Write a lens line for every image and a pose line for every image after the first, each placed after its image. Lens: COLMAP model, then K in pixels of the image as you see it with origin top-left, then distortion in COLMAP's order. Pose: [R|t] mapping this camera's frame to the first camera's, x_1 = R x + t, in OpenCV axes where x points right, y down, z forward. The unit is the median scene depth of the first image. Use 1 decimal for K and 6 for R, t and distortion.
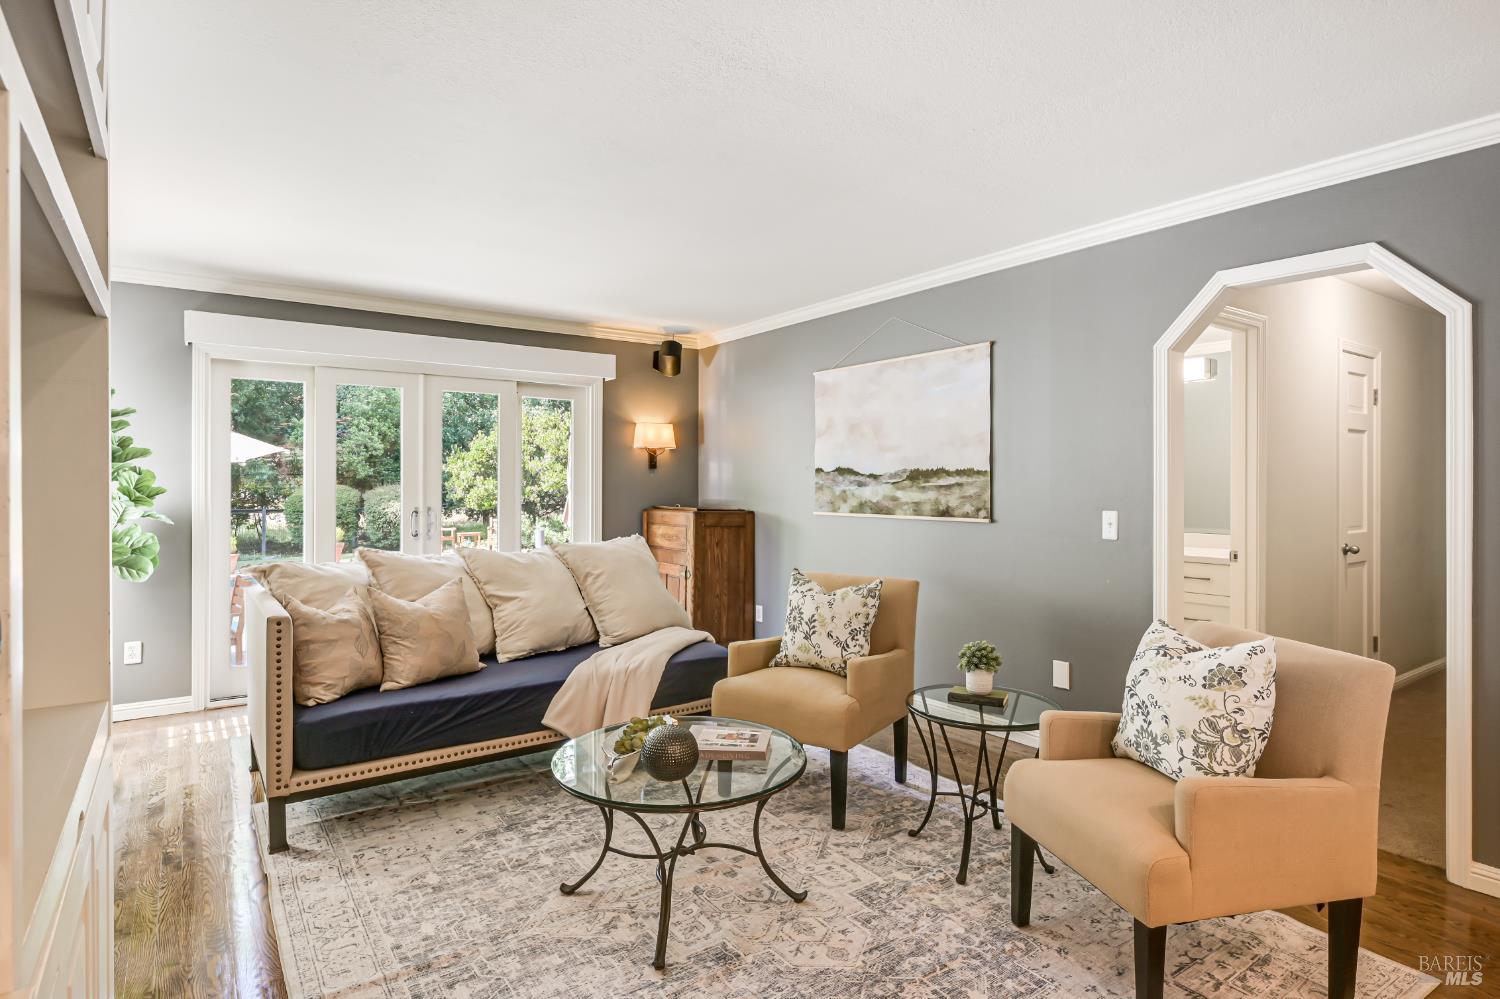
lens RADIAL K [[797.0, 0, 750.0], [0, 797.0, 499.5], [0, 0, 1]] dist [0.000784, 0.000085]
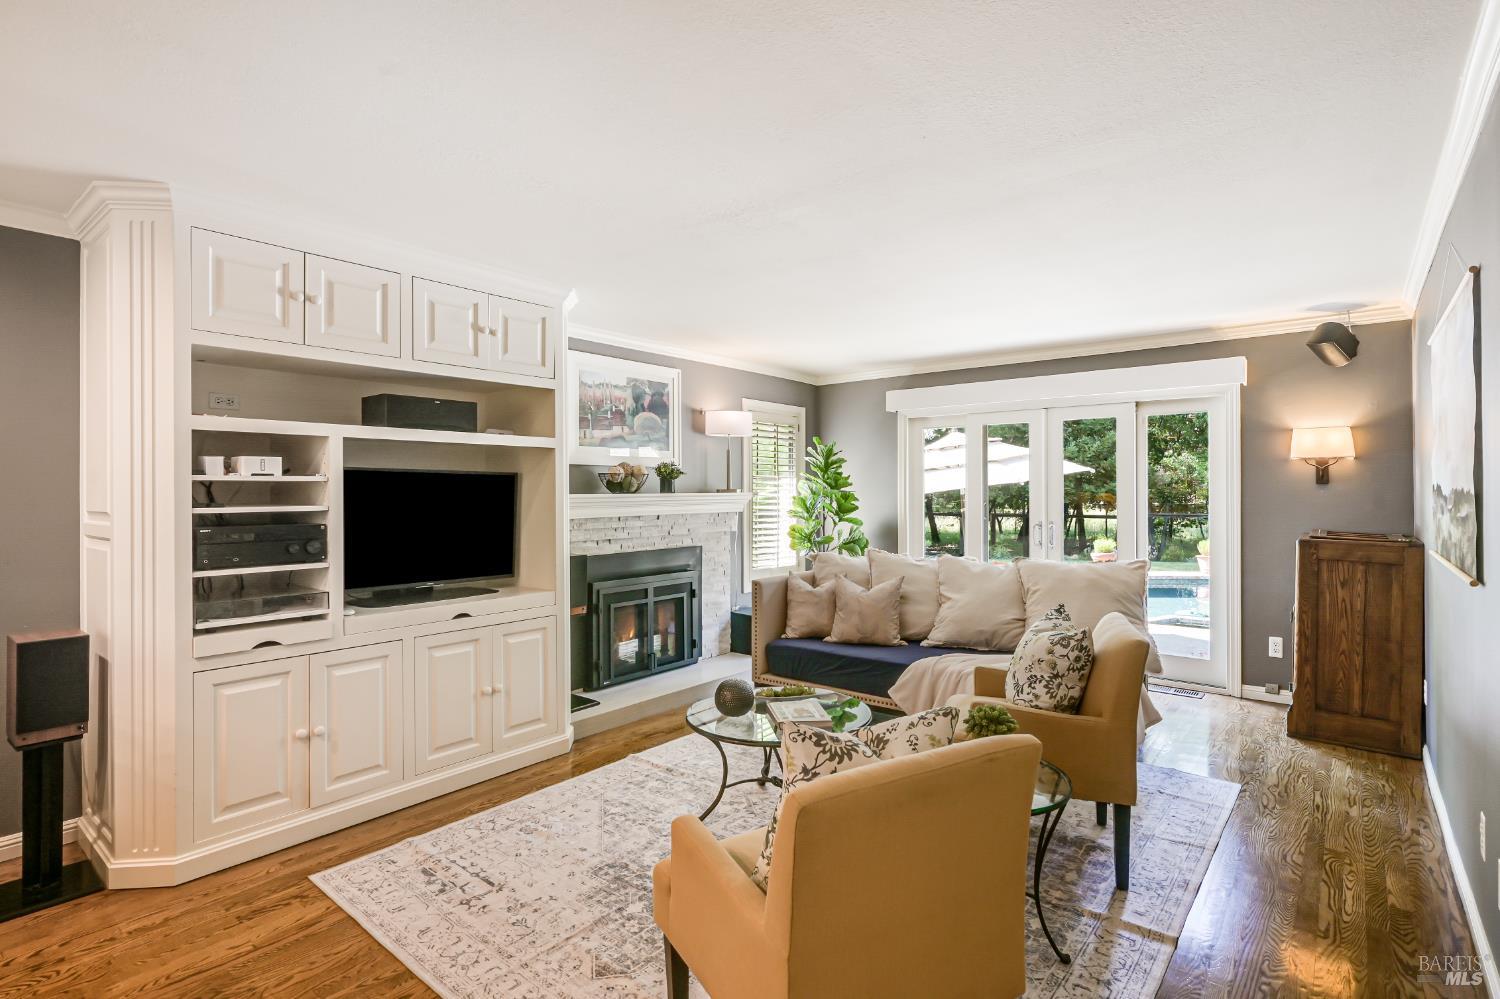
lens RADIAL K [[739.7, 0, 750.0], [0, 739.7, 499.5], [0, 0, 1]] dist [-0.001044, -0.000164]
pose [[0.270302, 0.008110, -0.962742, 0.488339], [-0.013059, 0.999903, 0.004756, -0.021004], [0.962687, 0.011287, 0.270382, 0.265800]]
